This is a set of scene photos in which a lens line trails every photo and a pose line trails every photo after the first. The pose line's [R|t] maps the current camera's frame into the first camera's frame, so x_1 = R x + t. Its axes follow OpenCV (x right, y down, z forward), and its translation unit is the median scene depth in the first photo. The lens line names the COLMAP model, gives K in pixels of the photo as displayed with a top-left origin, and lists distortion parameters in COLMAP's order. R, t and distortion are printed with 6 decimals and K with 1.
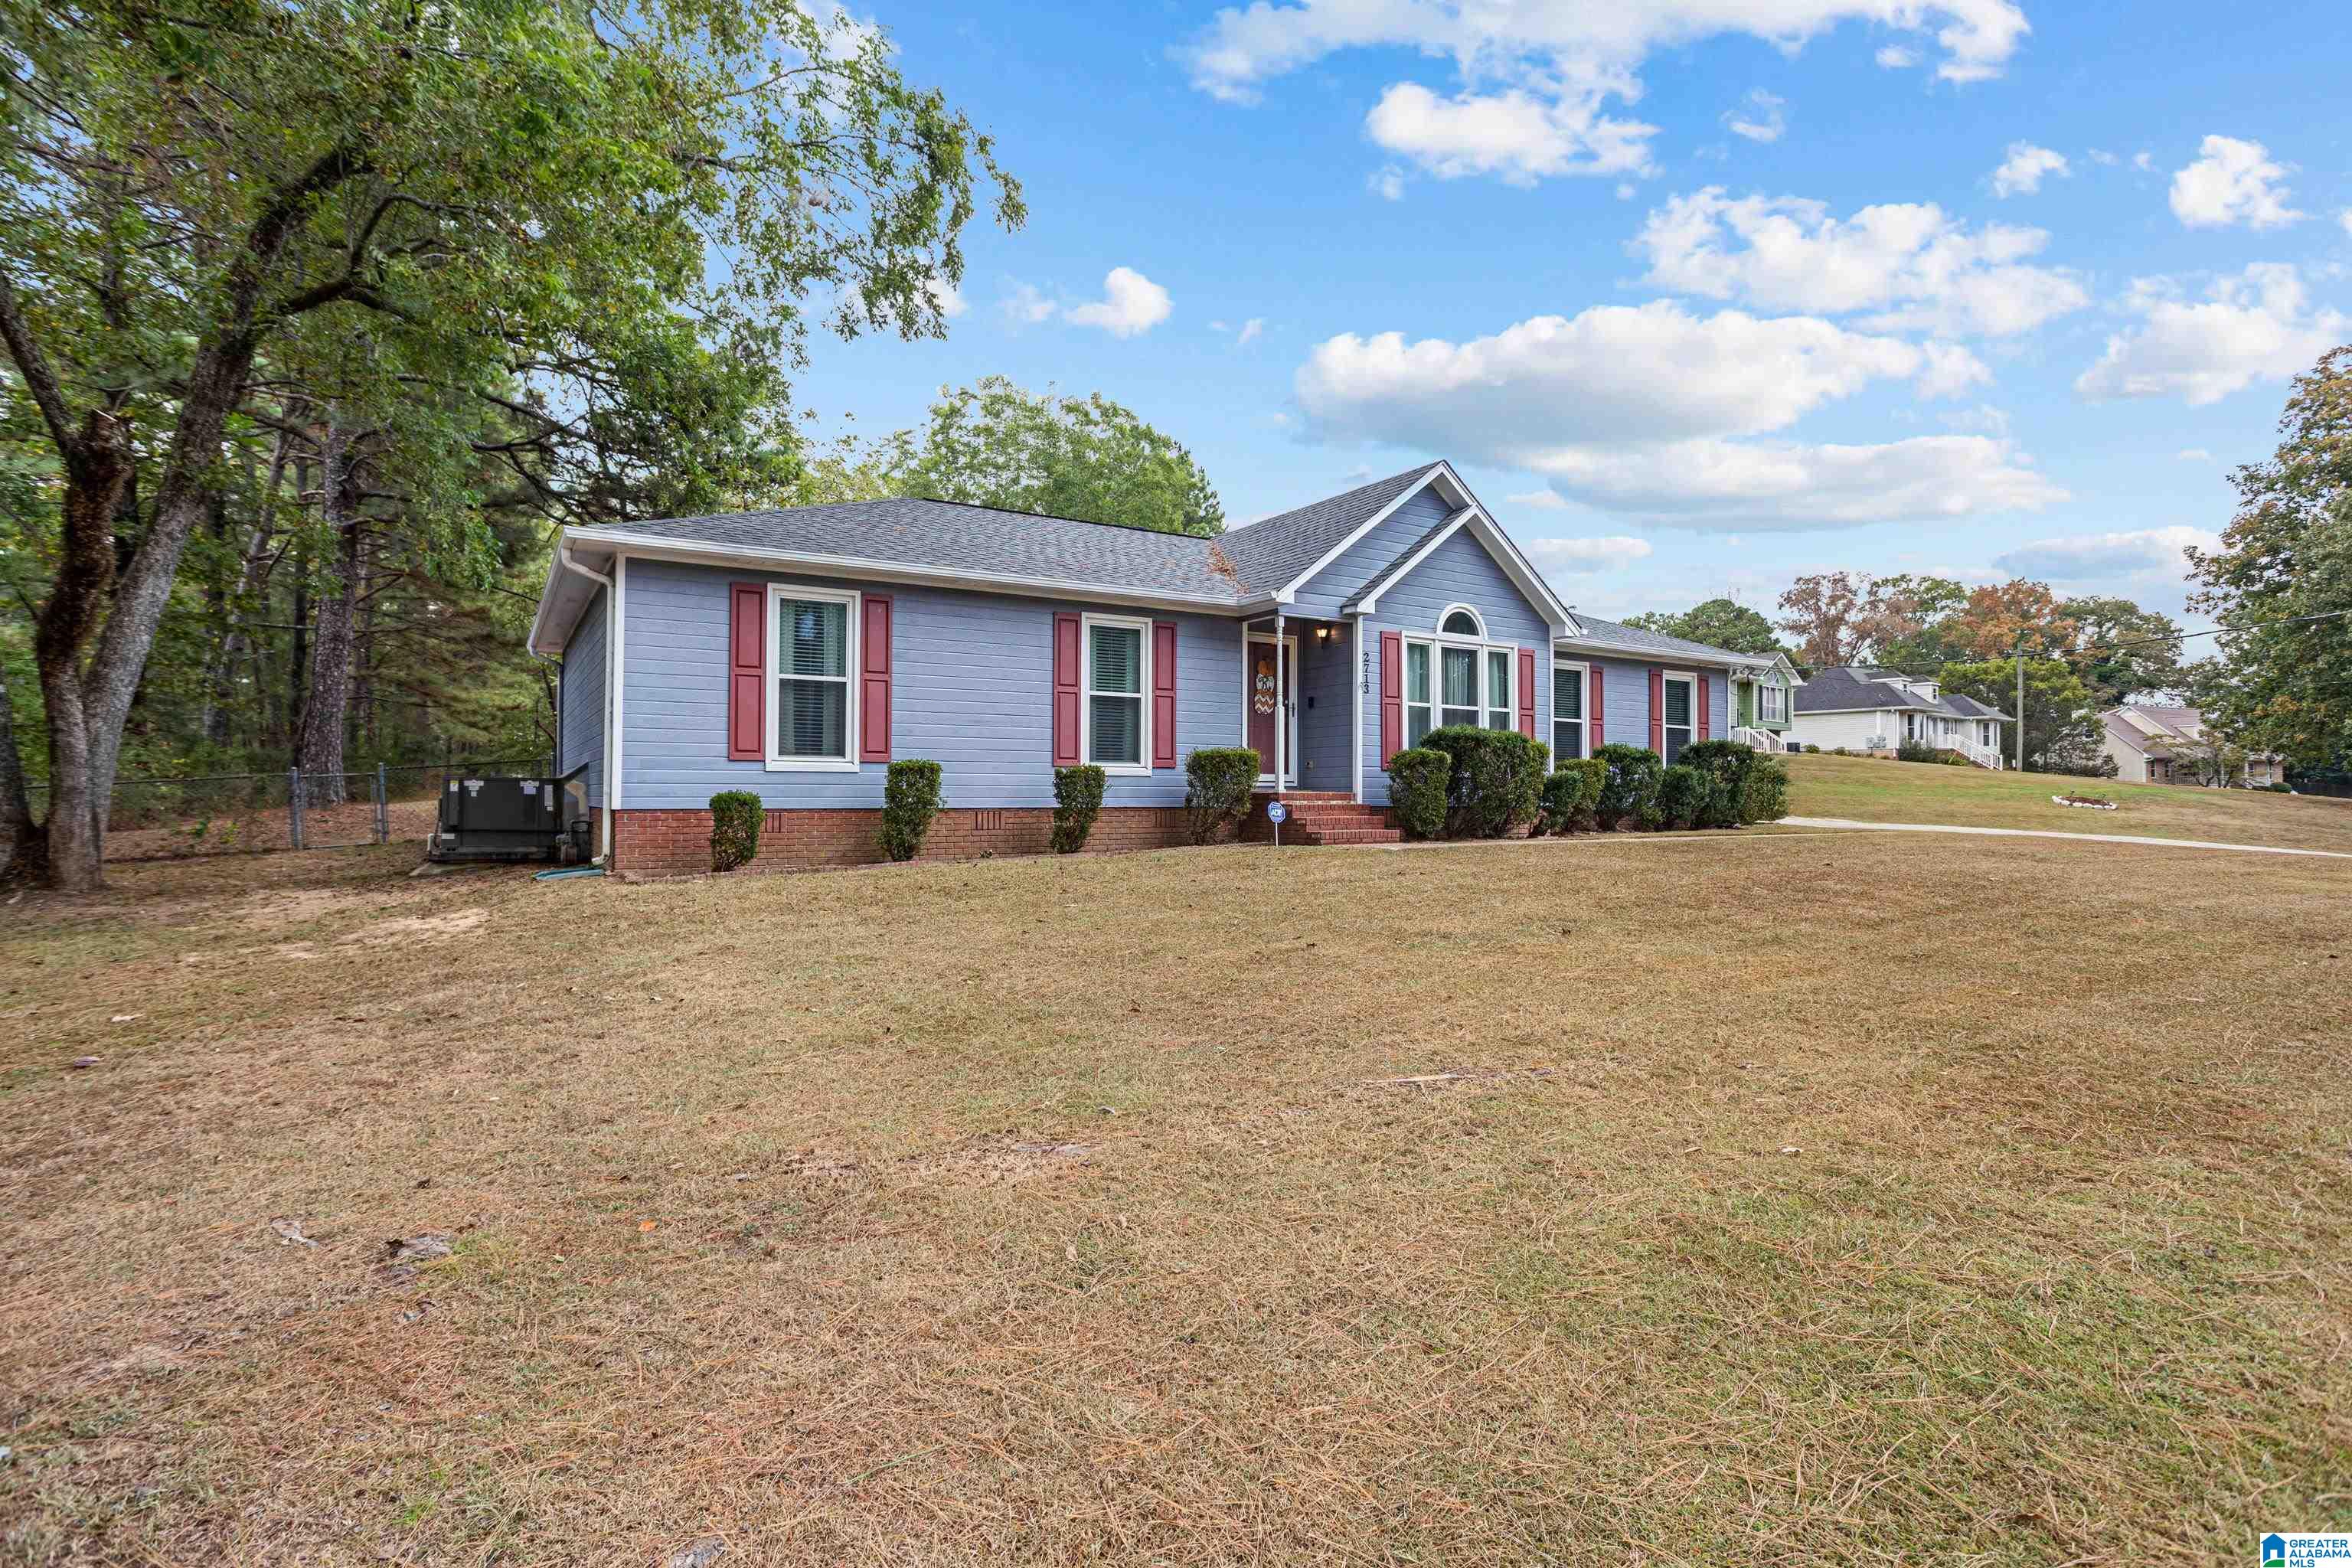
lens RADIAL K [[1160.4, 0, 1170.4], [0, 1160.4, 791.0], [0, 0, 1]] dist [-0.039093, 0.019074]
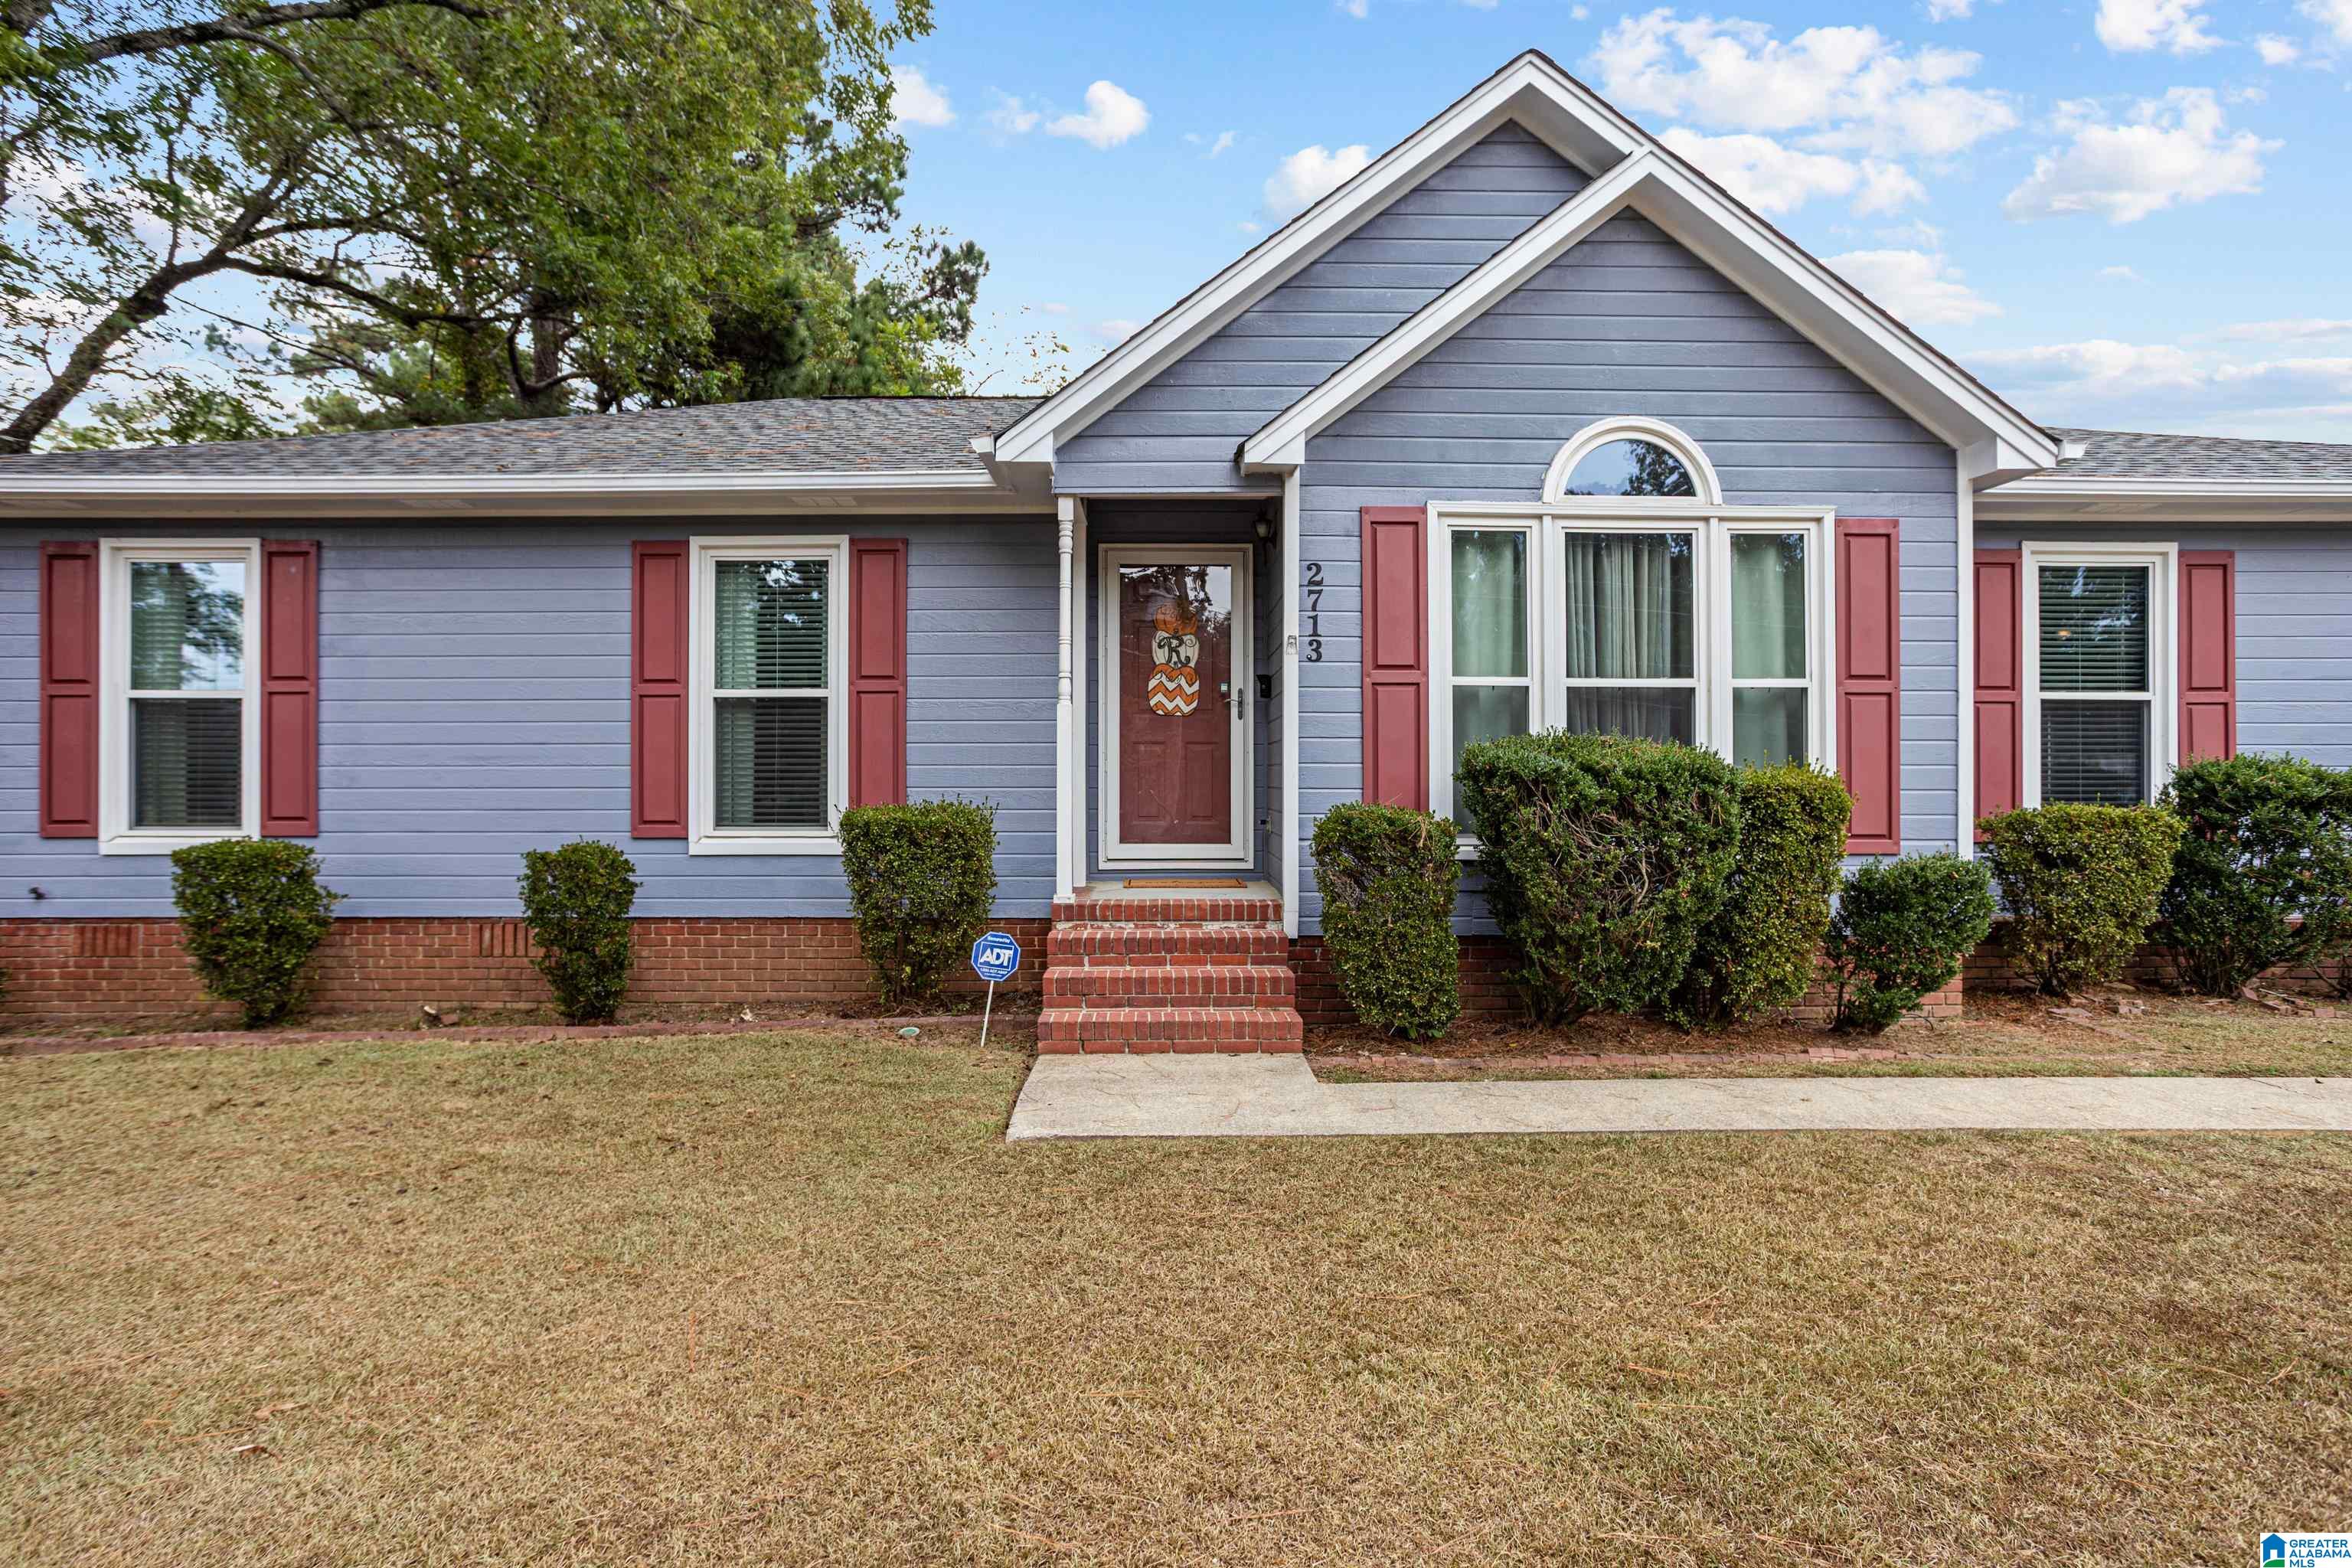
lens RADIAL K [[1160.4, 0, 1180.1], [0, 1160.4, 772.0], [0, 0, 1]] dist [-0.039093, 0.019074]
pose [[0.853346, -0.003628, -0.521332, 0.338124], [0.004895, 0.999987, 0.001054, -0.045116], [0.521321, -0.003451, 0.853354, 0.613798]]
